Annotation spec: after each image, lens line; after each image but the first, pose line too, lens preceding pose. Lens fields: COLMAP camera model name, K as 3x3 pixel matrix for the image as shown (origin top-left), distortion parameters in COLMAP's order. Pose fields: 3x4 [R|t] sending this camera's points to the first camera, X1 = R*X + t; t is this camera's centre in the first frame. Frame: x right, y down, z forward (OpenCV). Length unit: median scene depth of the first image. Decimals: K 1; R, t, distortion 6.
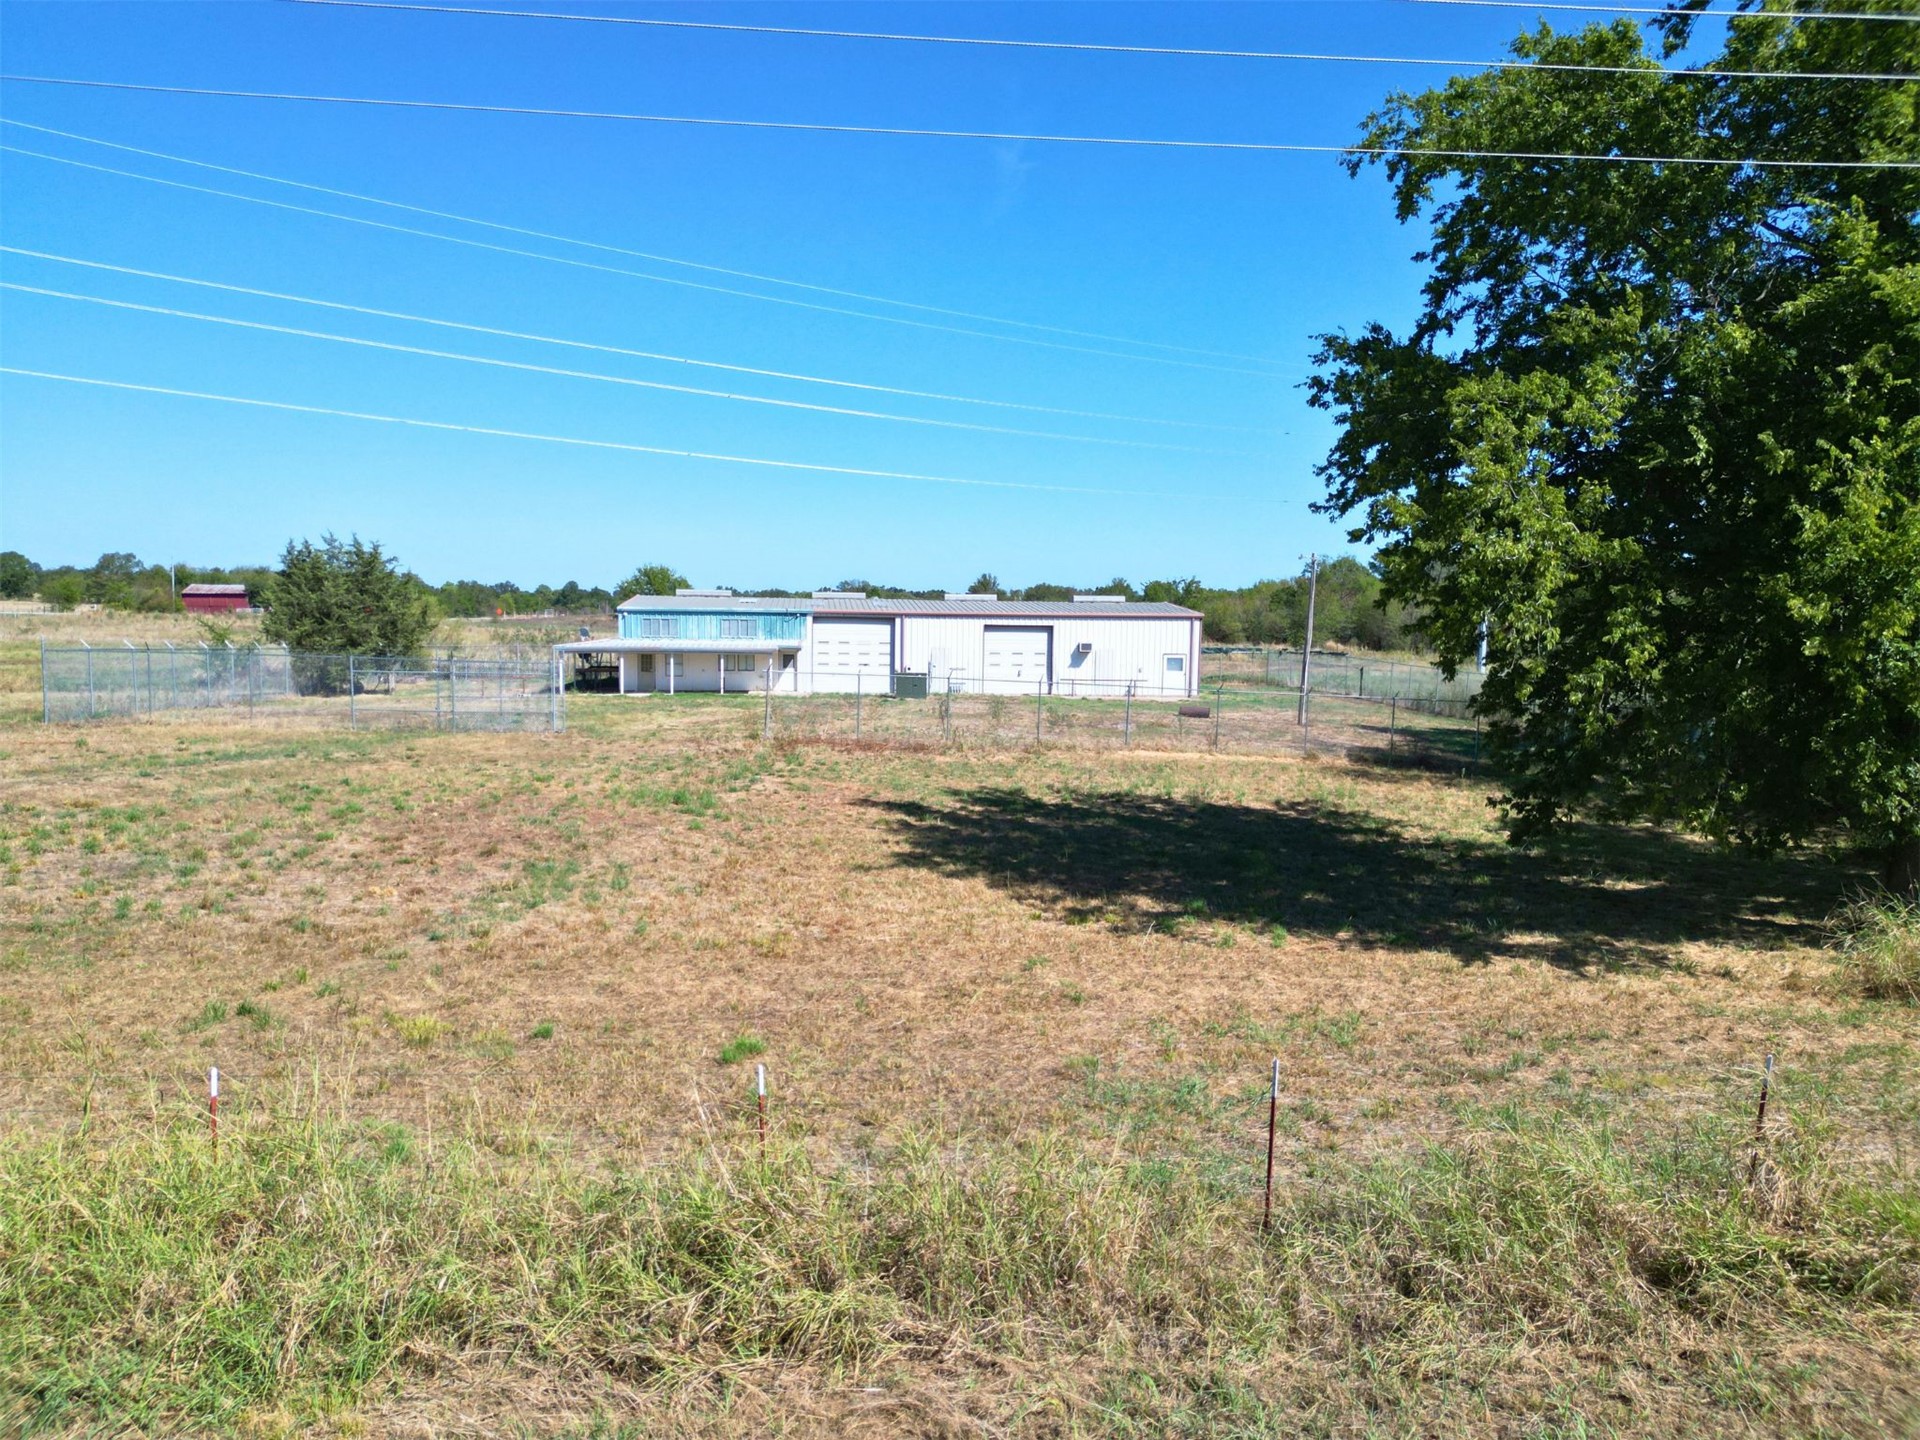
lens RADIAL K [[1344.3, 0, 971.0], [0, 1344.3, 721.6], [0, 0, 1]] dist [0.059973, -0.050120]
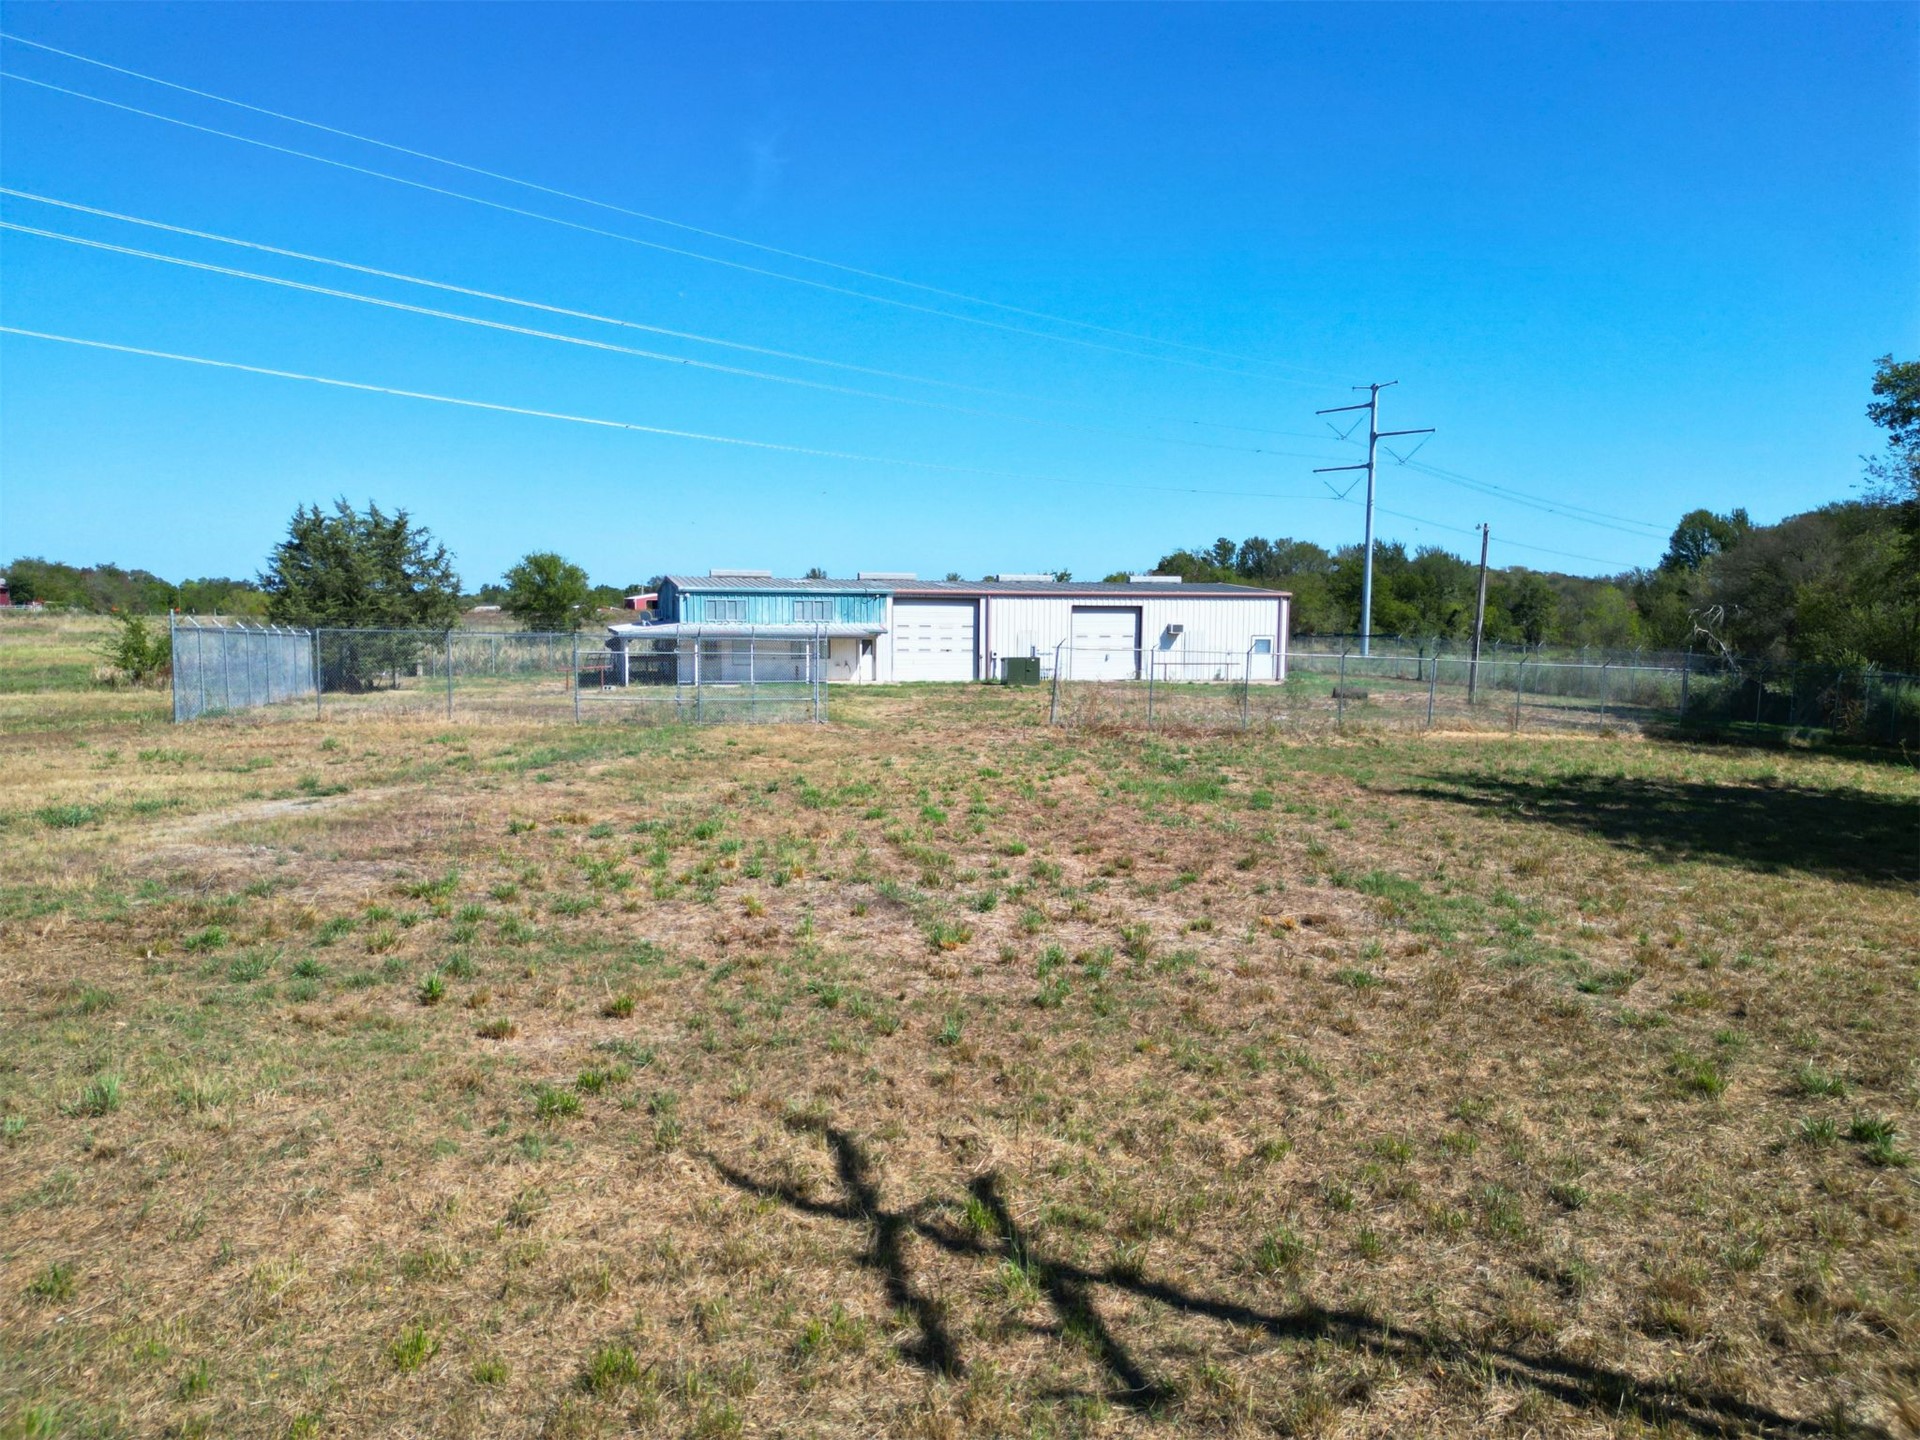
lens RADIAL K [[1344.3, 0, 962.4], [0, 1344.3, 730.3], [0, 0, 1]] dist [0.059973, -0.050120]
pose [[0.985636, -0.021035, 0.167567, -0.222295], [0.019781, 0.999762, 0.009149, 0.003831], [-0.167719, -0.005703, 0.985818, 0.100751]]
